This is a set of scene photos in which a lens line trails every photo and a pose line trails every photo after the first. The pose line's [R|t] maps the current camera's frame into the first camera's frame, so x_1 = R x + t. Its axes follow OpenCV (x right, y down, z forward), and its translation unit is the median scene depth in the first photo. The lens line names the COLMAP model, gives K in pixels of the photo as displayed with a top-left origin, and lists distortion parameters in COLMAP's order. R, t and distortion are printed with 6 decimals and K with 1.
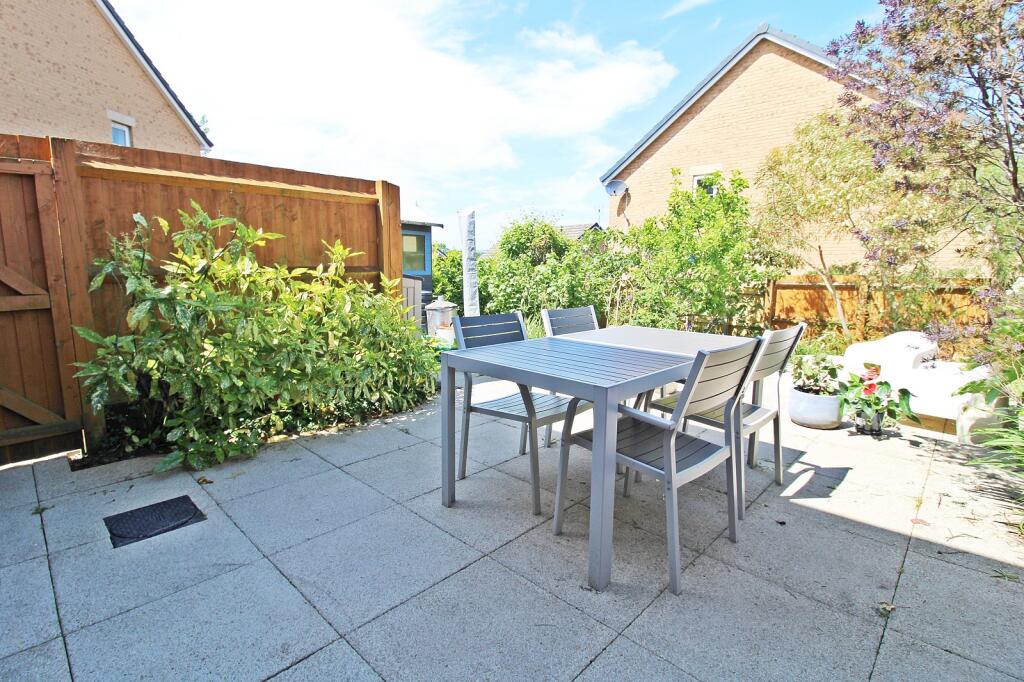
lens RADIAL K [[482.3, 0, 520.0], [0, 482.3, 336.5], [0, 0, 1]] dist [-0.010283, -0.003831]
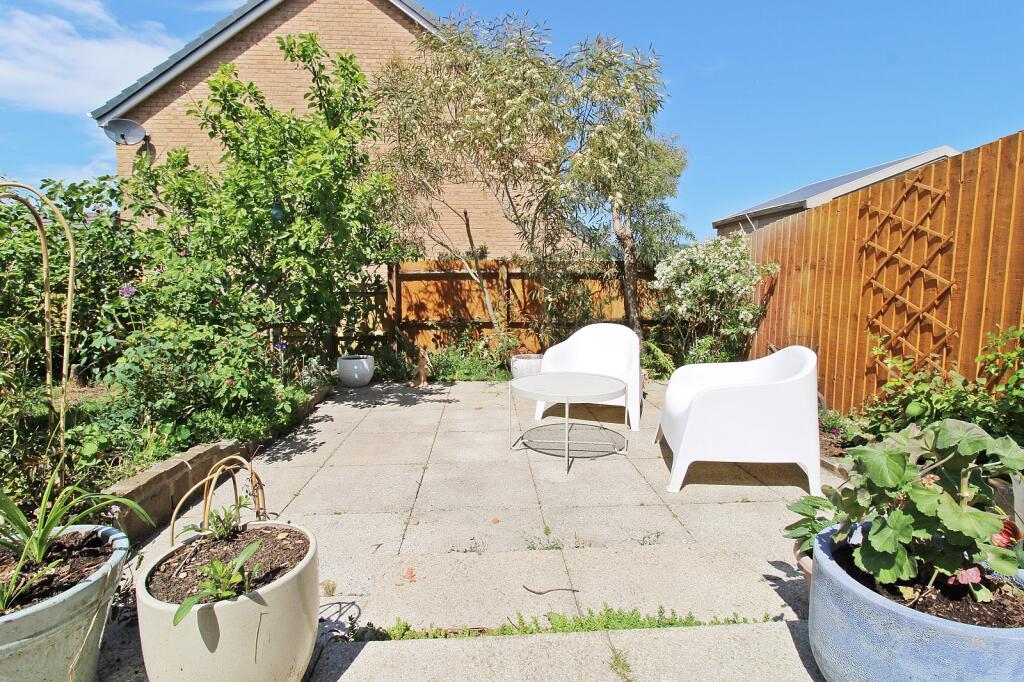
lens RADIAL K [[482.3, 0, 514.0], [0, 482.3, 322.1], [0, 0, 1]] dist [-0.010283, -0.003831]
pose [[0.681692, -0.073208, 0.727968, 0.126607], [0.113099, 0.993566, -0.005992, -0.013886], [-0.722845, 0.086417, 0.685585, 0.404241]]
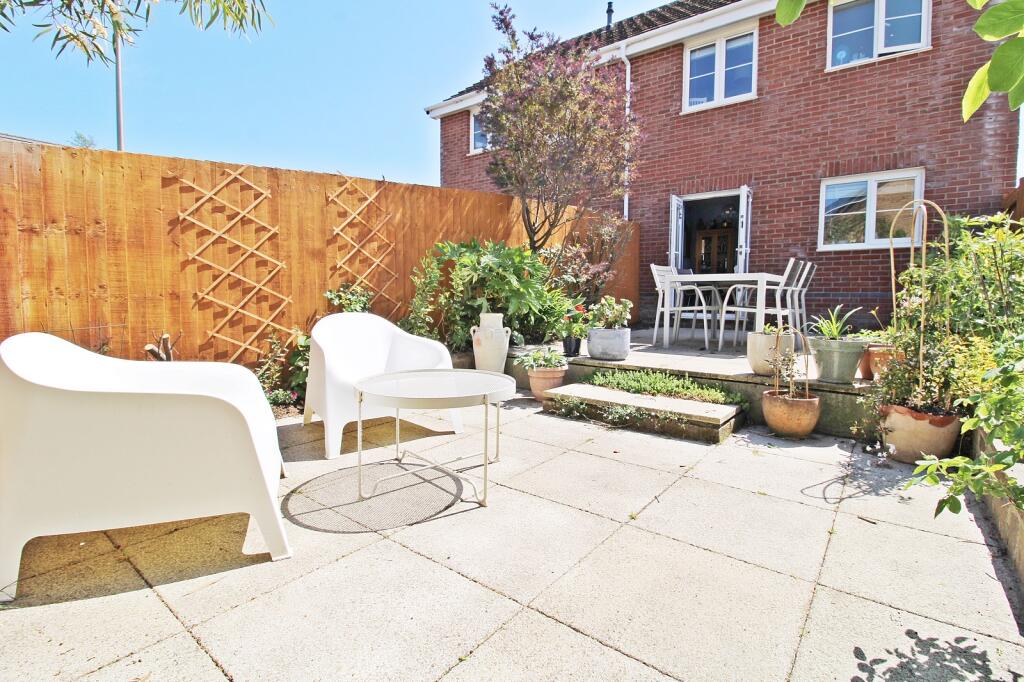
lens RADIAL K [[482.3, 0, 504.5], [0, 482.3, 331.4], [0, 0, 1]] dist [-0.010283, -0.003831]
pose [[-0.998552, -0.015547, -0.051504, 0.362412], [-0.026705, 0.974305, 0.223643, -0.048961], [0.046704, 0.224695, -0.973309, 0.825887]]
